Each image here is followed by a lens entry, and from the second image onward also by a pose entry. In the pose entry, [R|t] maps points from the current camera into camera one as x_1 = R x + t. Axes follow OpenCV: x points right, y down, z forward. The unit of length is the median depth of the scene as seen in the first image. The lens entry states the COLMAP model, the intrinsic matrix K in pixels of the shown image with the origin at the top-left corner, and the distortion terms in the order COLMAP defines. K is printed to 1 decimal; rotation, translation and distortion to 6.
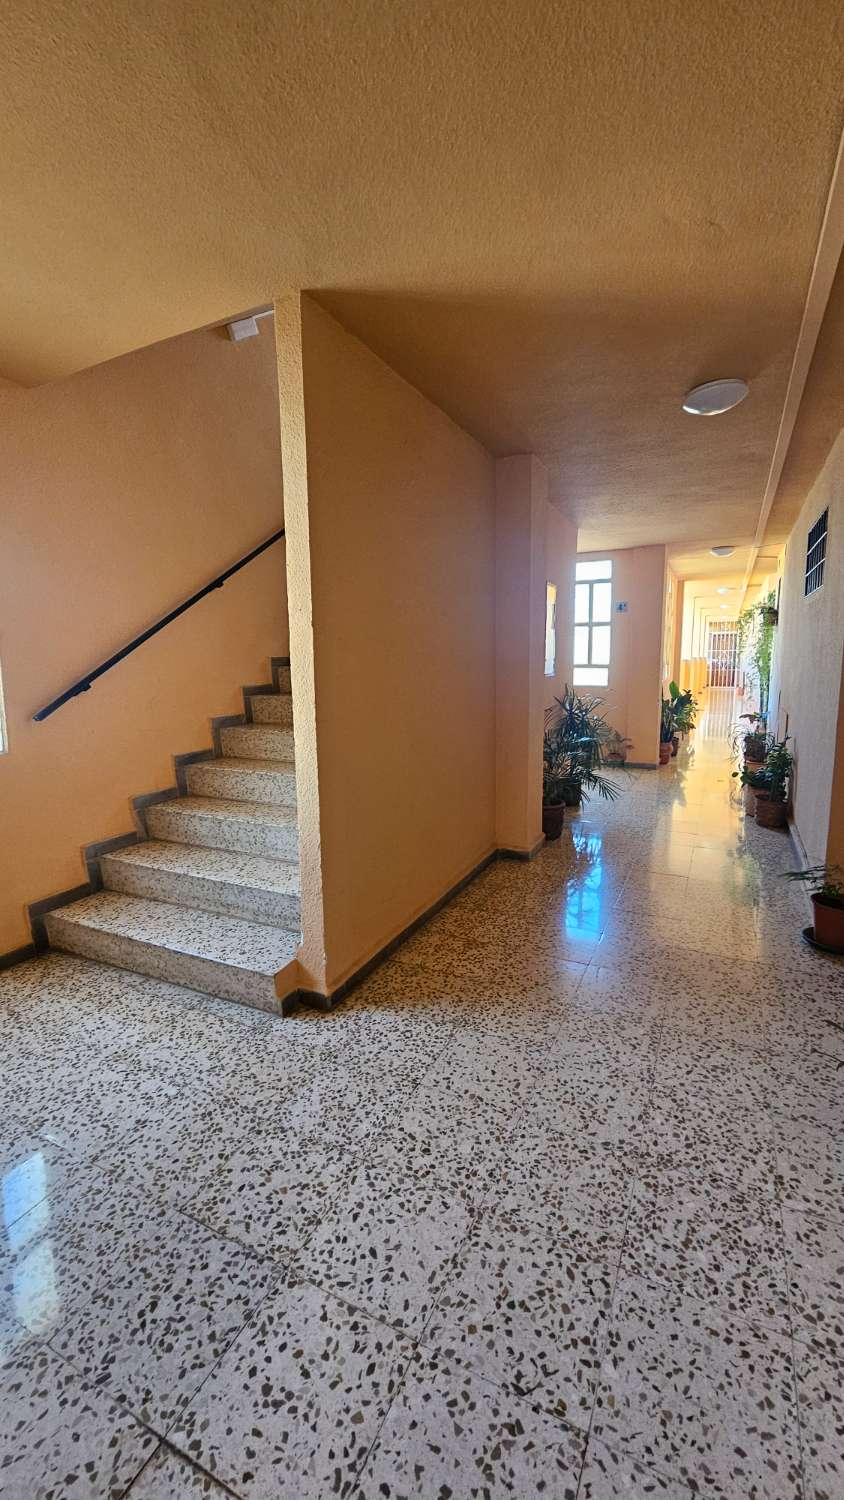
lens RADIAL K [[614.3, 0, 410.1], [0, 614.3, 743.1], [0, 0, 1]] dist [-0.003222, 0.000138]
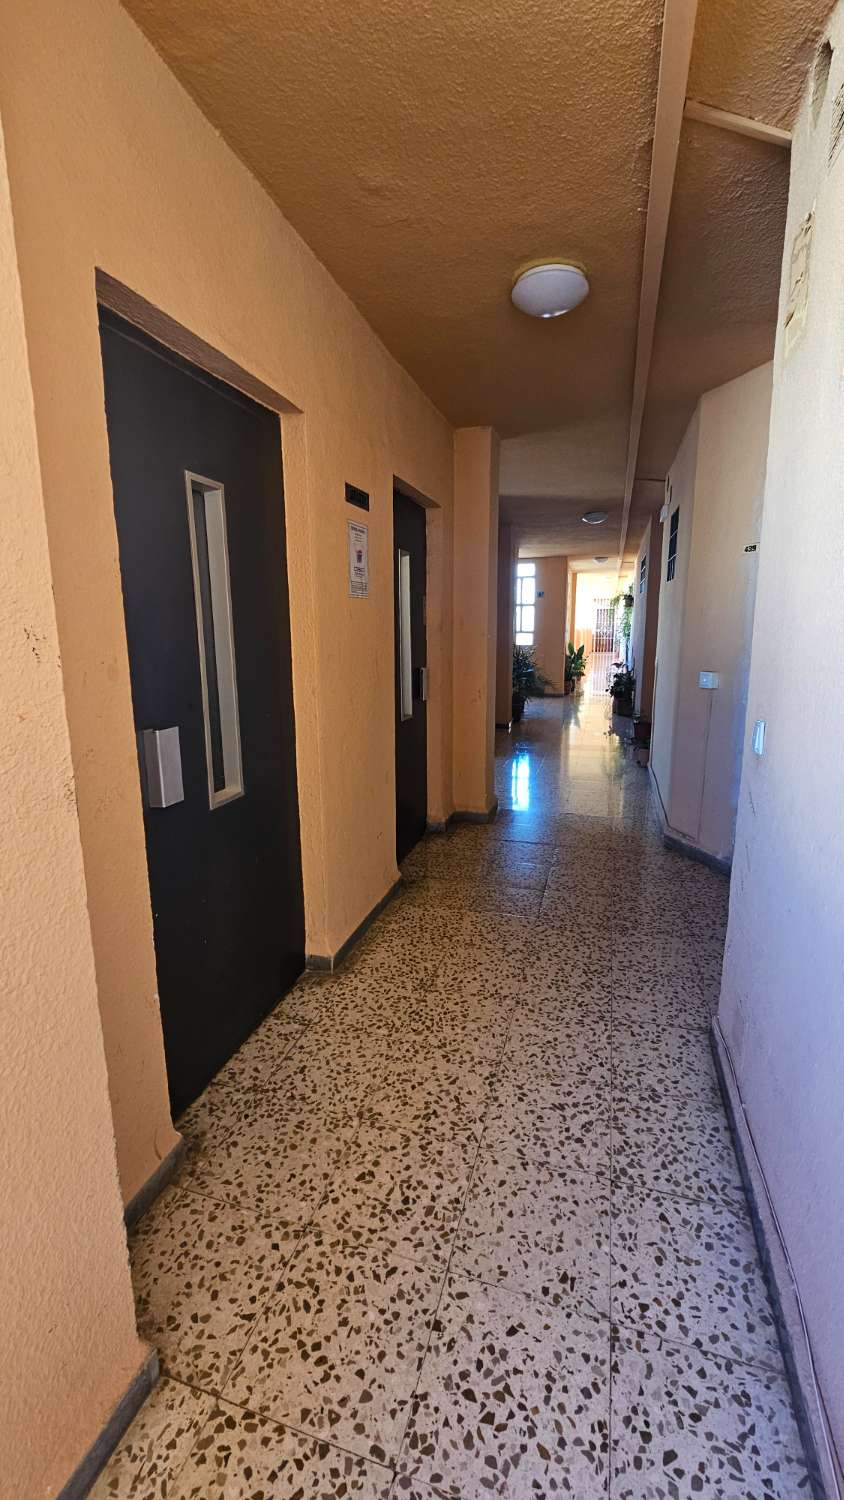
lens RADIAL K [[614.3, 0, 424.5], [0, 614.3, 749.3], [0, 0, 1]] dist [-0.003222, 0.000138]
pose [[0.983493, -0.029814, 0.178474, -0.235039], [0.017508, 0.997384, 0.070138, 0.057123], [-0.180099, -0.065855, 0.981442, -0.499313]]
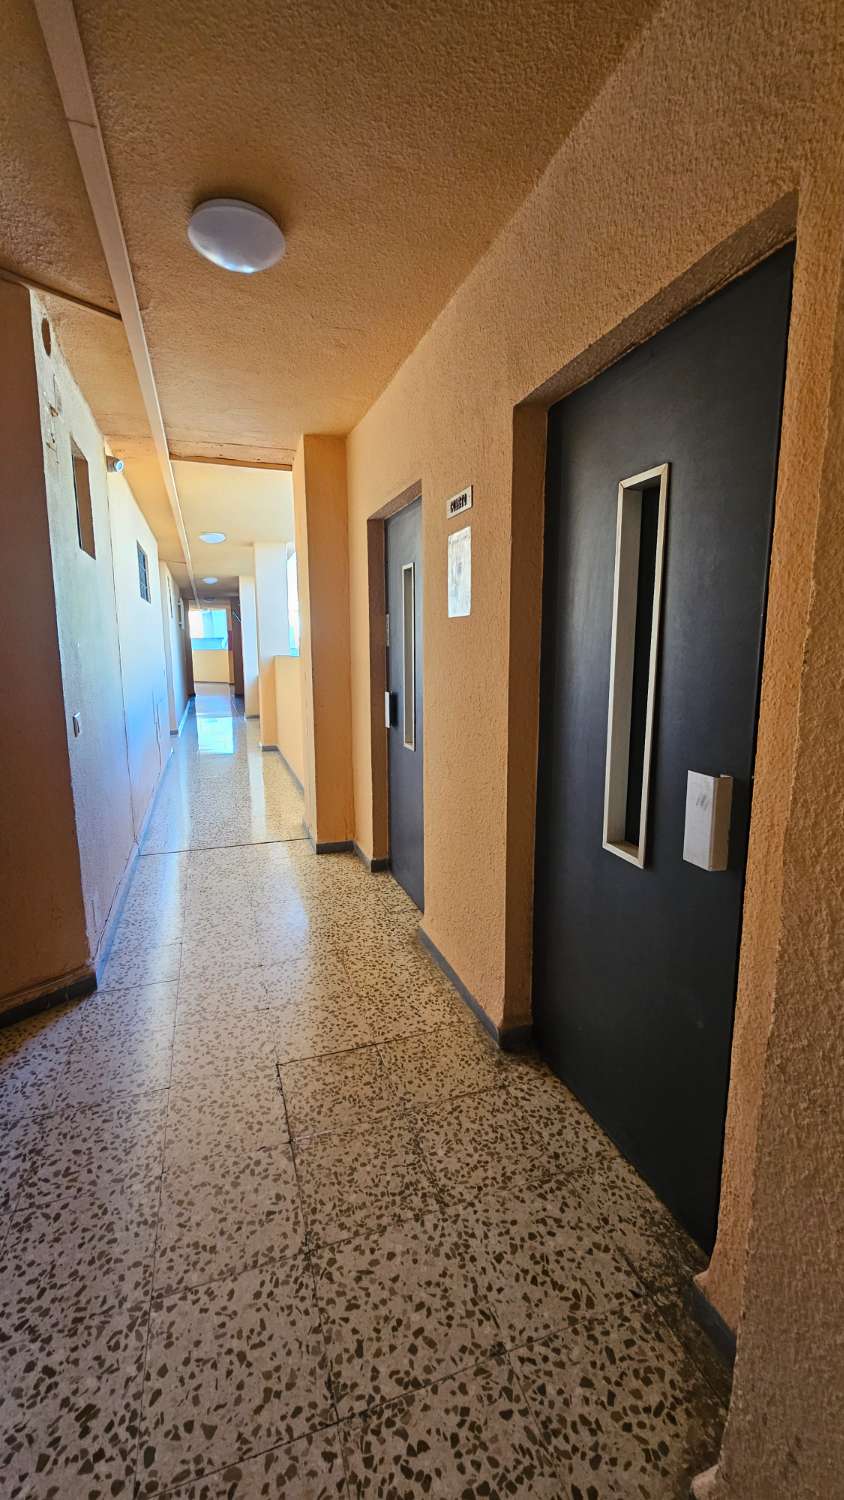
lens RADIAL K [[614.3, 0, 416.2], [0, 614.3, 752.1], [0, 0, 1]] dist [-0.003222, 0.000138]
pose [[-0.699552, 0.142444, -0.700241, 1.058938], [-0.074366, 0.960097, 0.269597, -0.317279], [0.710702, 0.240671, -0.661045, 2.196686]]
